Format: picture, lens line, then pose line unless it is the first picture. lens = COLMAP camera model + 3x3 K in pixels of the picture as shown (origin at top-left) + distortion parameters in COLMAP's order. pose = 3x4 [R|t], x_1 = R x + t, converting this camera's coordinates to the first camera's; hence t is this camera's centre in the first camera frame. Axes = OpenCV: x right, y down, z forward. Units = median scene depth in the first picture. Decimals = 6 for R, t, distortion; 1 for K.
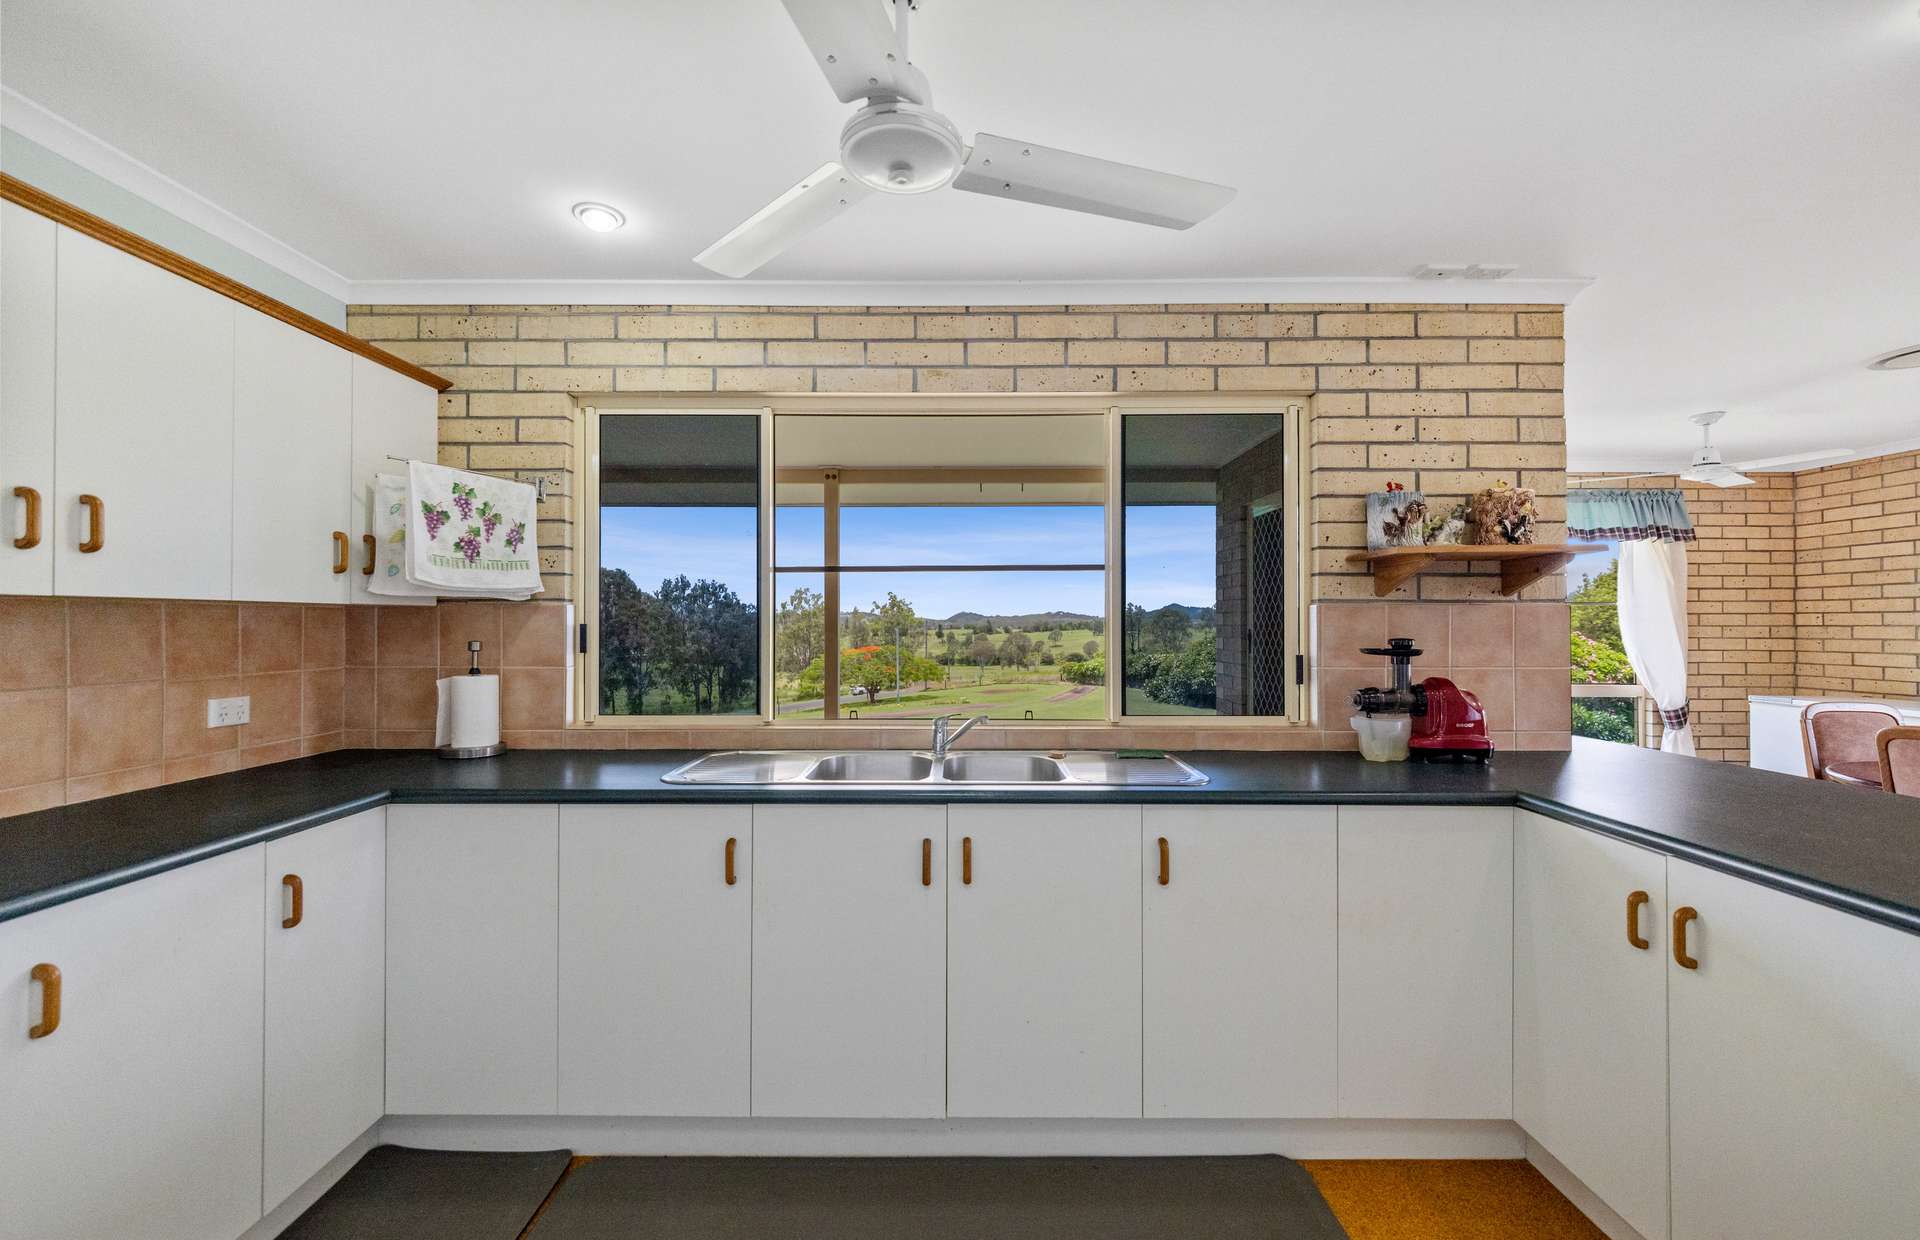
lens RADIAL K [[762.2, 0, 953.6], [0, 762.2, 618.5], [0, 0, 1]] dist [0.001081, -0.000735]
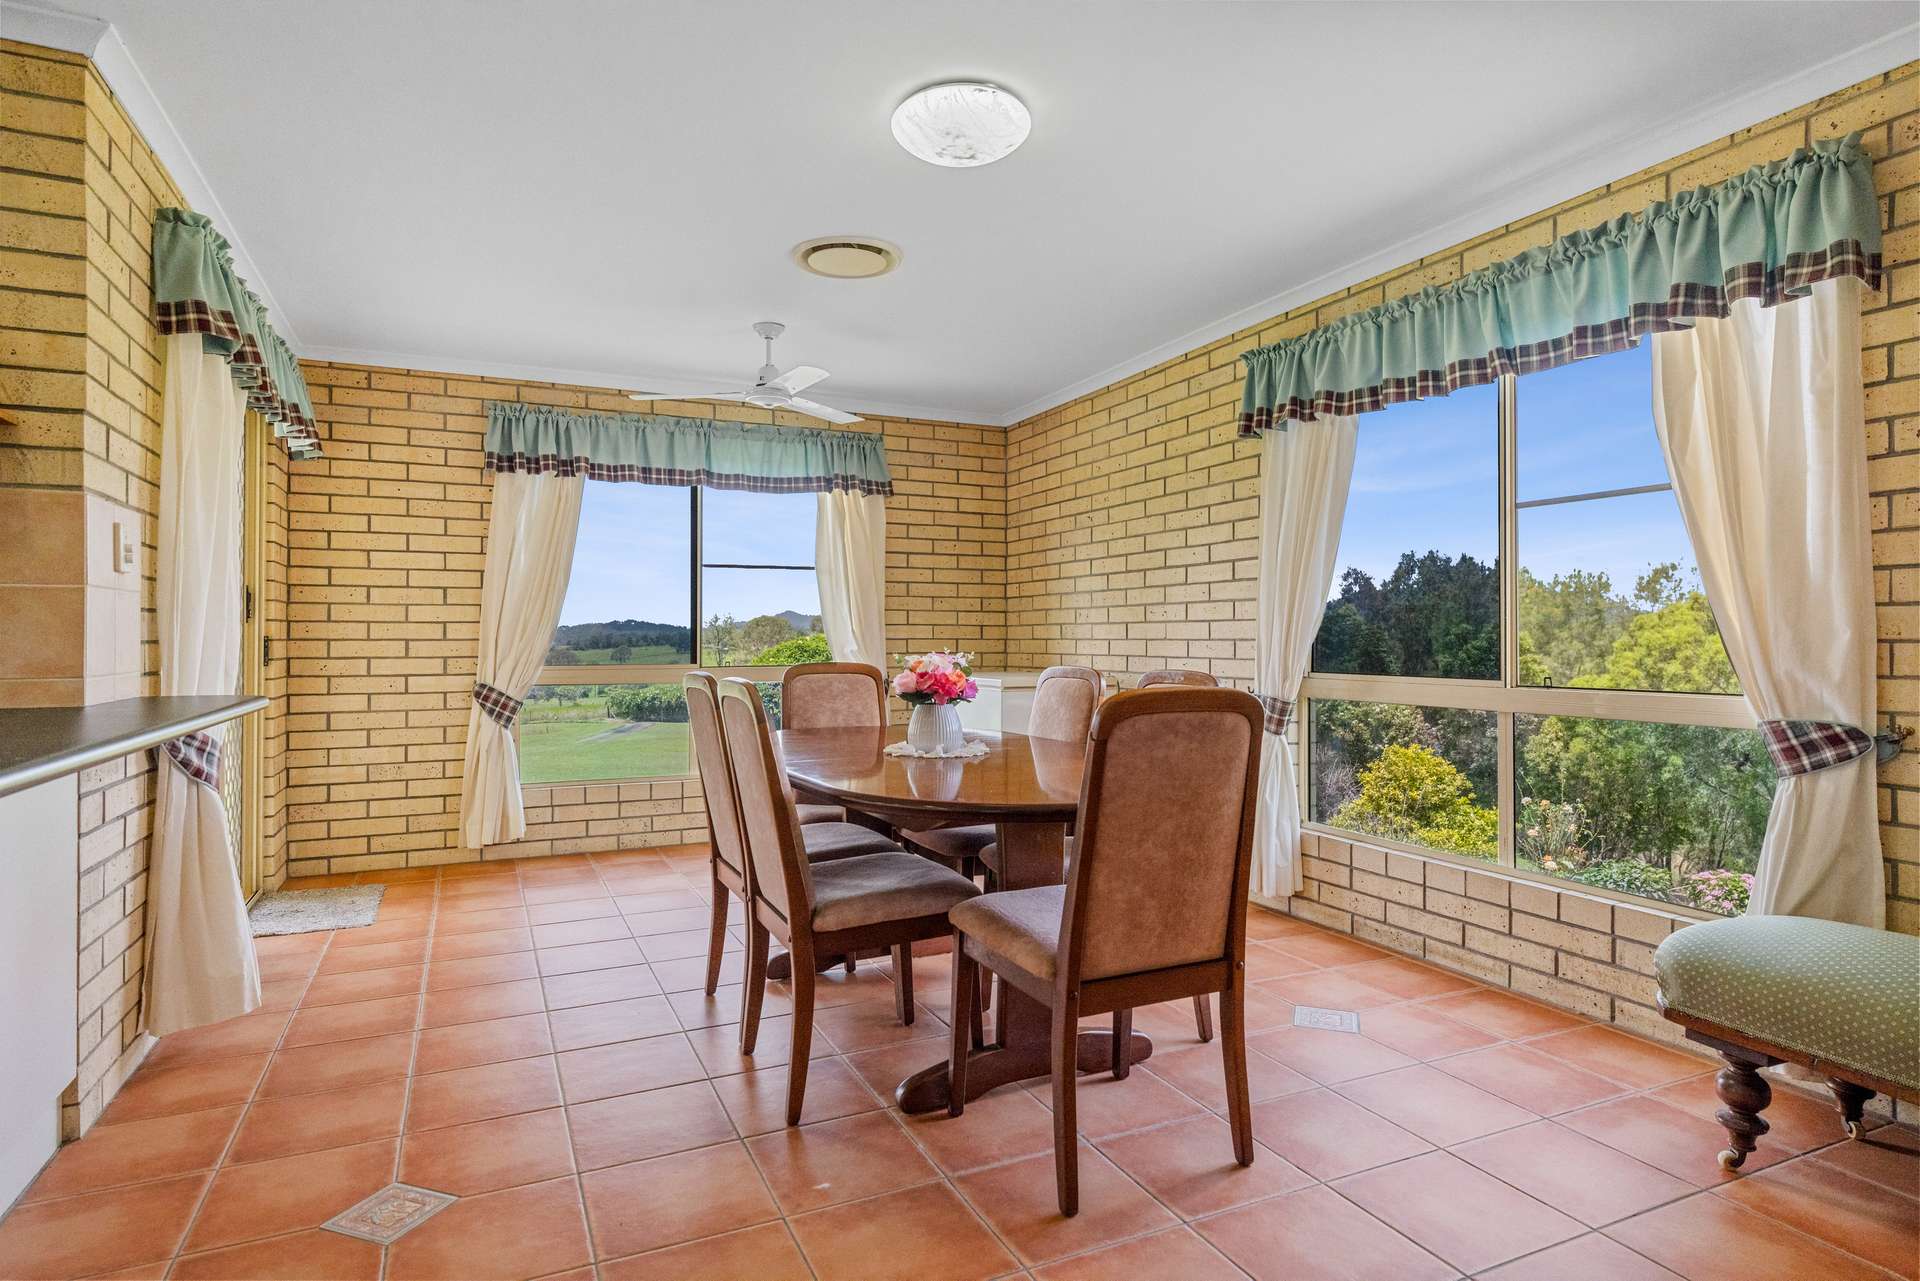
lens RADIAL K [[1039.8, 0, 967.1], [0, 1039.8, 635.6], [0, 0, 1]] dist [0.003379, 0.000542]
pose [[0.905479, 0.001525, 0.424389, 1.117313], [-0.003019, 0.999991, 0.002846, 0.103424], [-0.424381, -0.003858, 0.905476, -0.186069]]
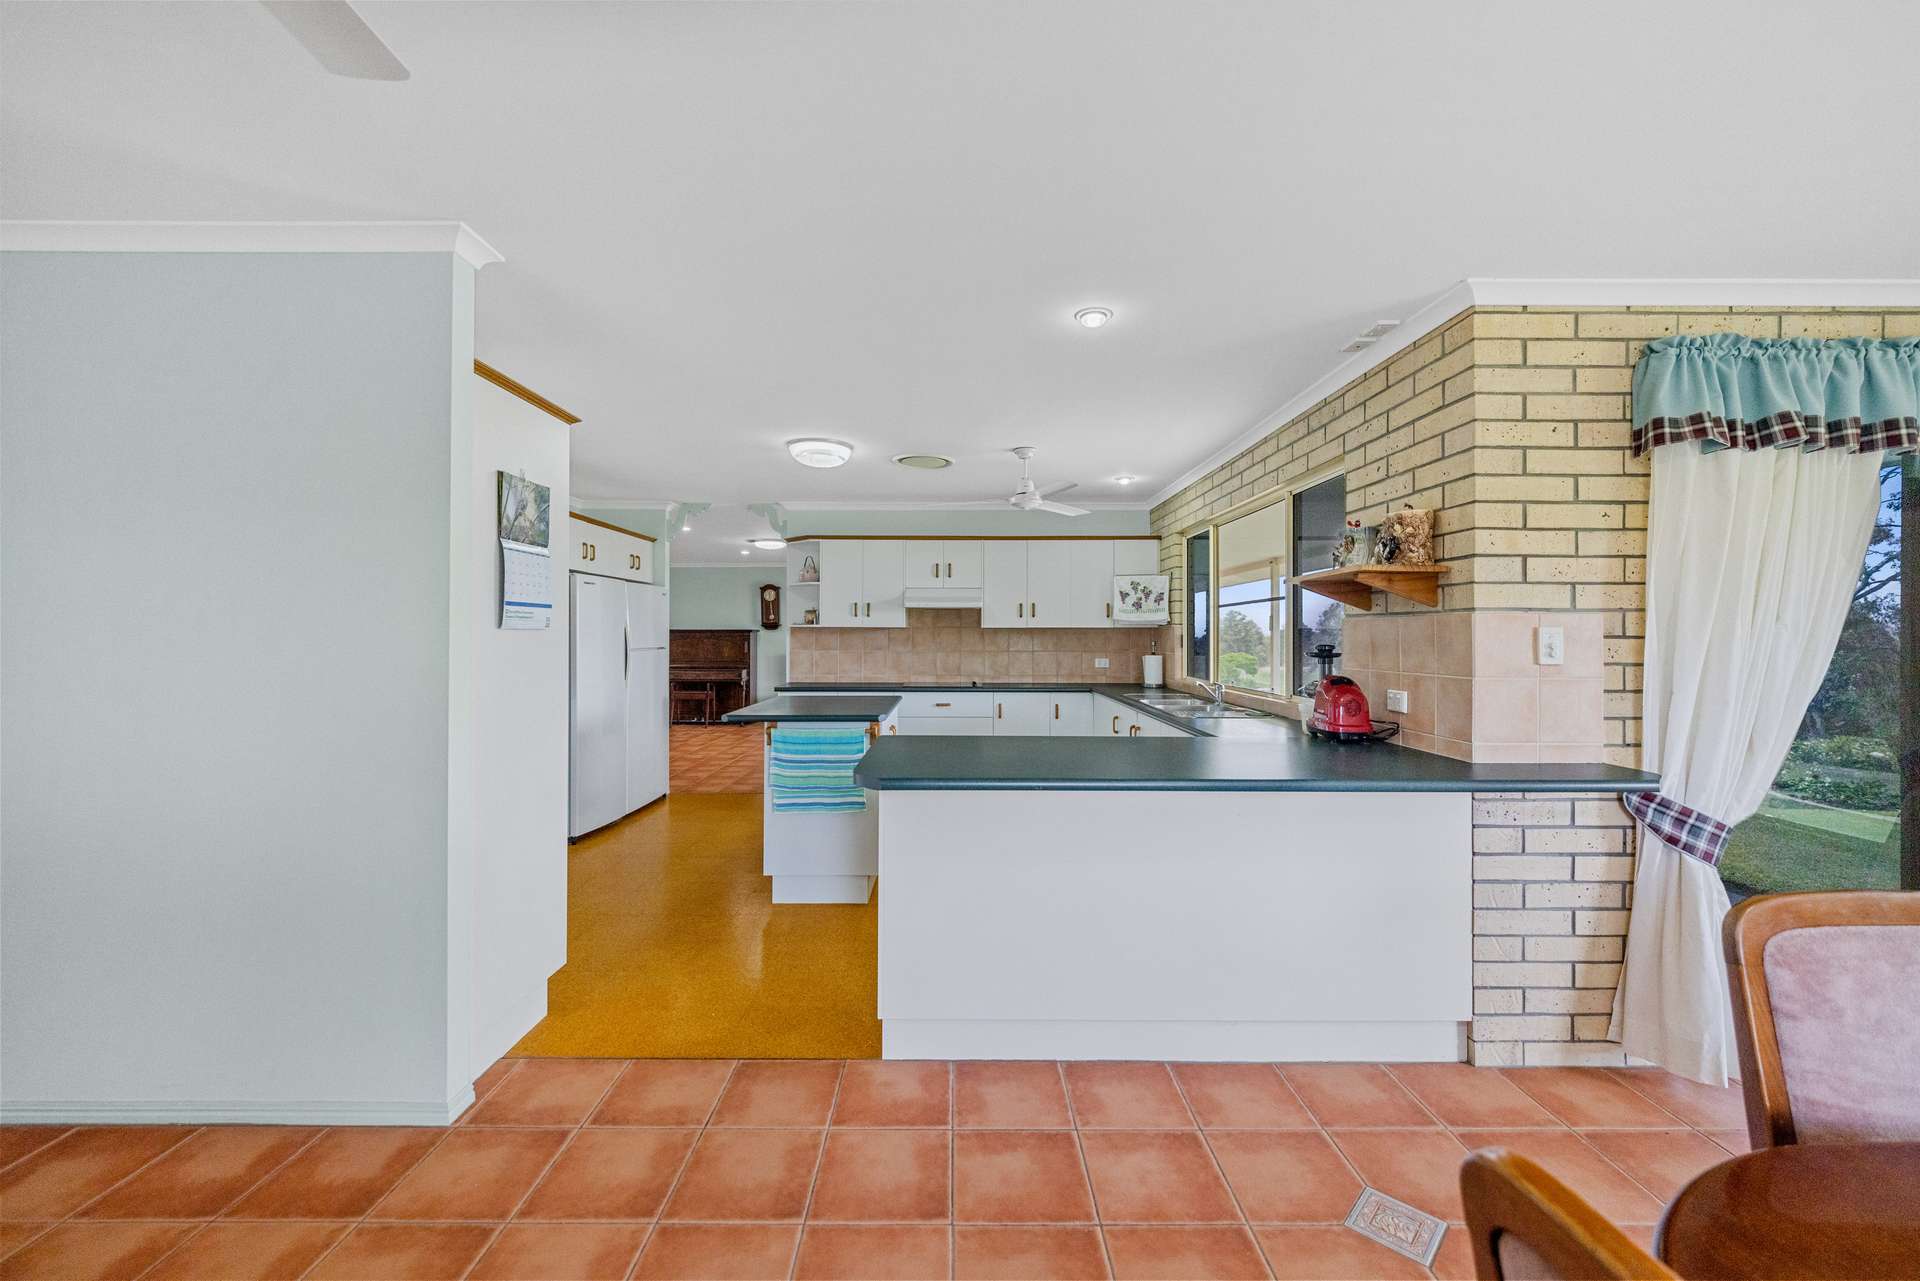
lens RADIAL K [[778.1, 0, 956.6], [0, 778.1, 636.0], [0, 0, 1]] dist [0.002237, 0.000326]
pose [[0.001447, 0.000362, -0.999999, 1.783410], [0.004427, 0.999990, 0.000369, 0.007701], [0.999989, -0.004428, 0.001445, 0.334815]]
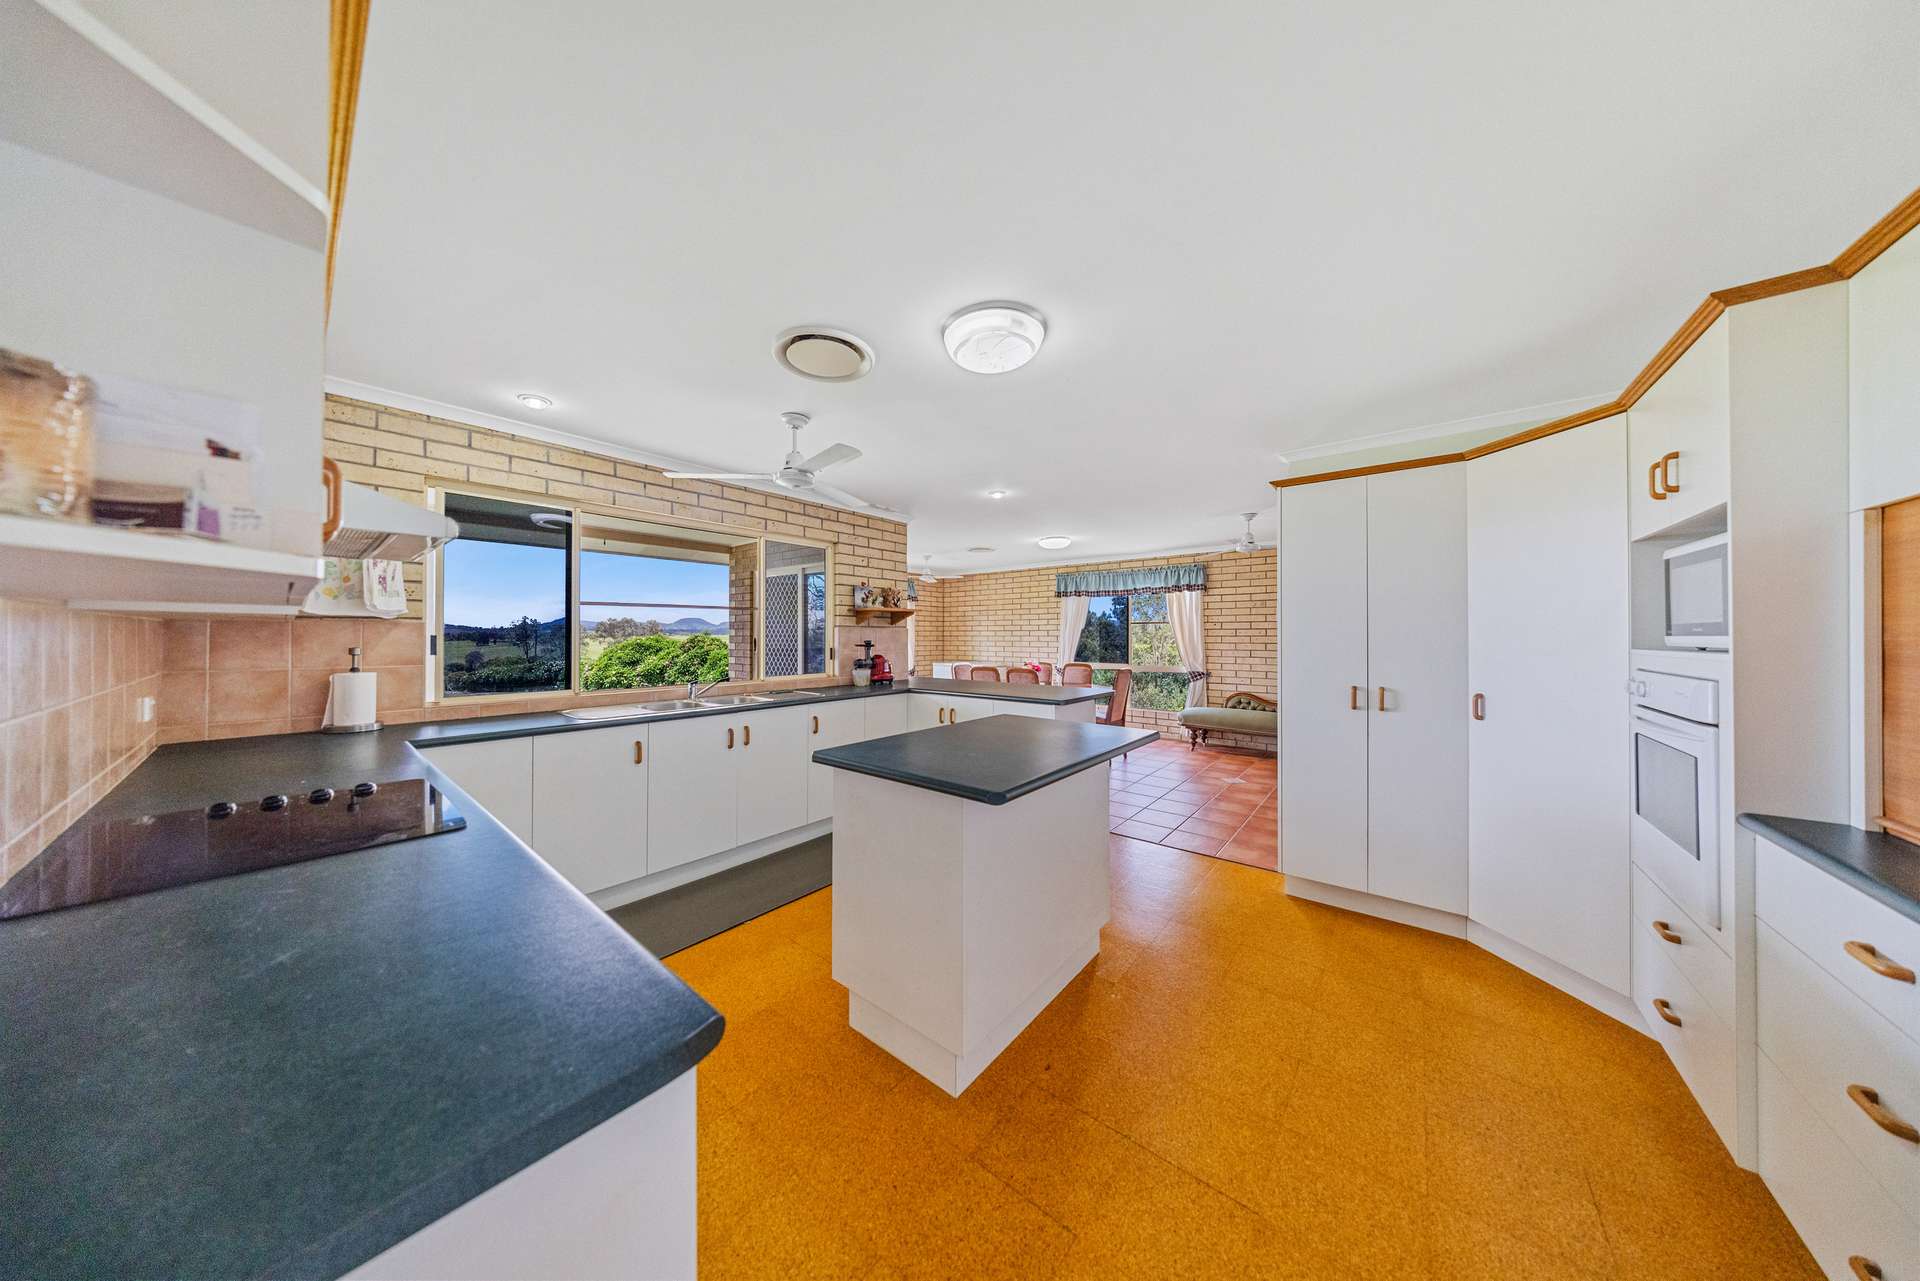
lens RADIAL K [[554.5, 0, 948.7], [0, 554.5, 633.0], [0, 0, 1]] dist [-0.004862, 0.000086]
pose [[0.635492, 0.003222, 0.772101, -0.704377], [-0.006983, 0.999974, 0.001576, -0.005757], [-0.772076, -0.006393, 0.635498, -0.445734]]
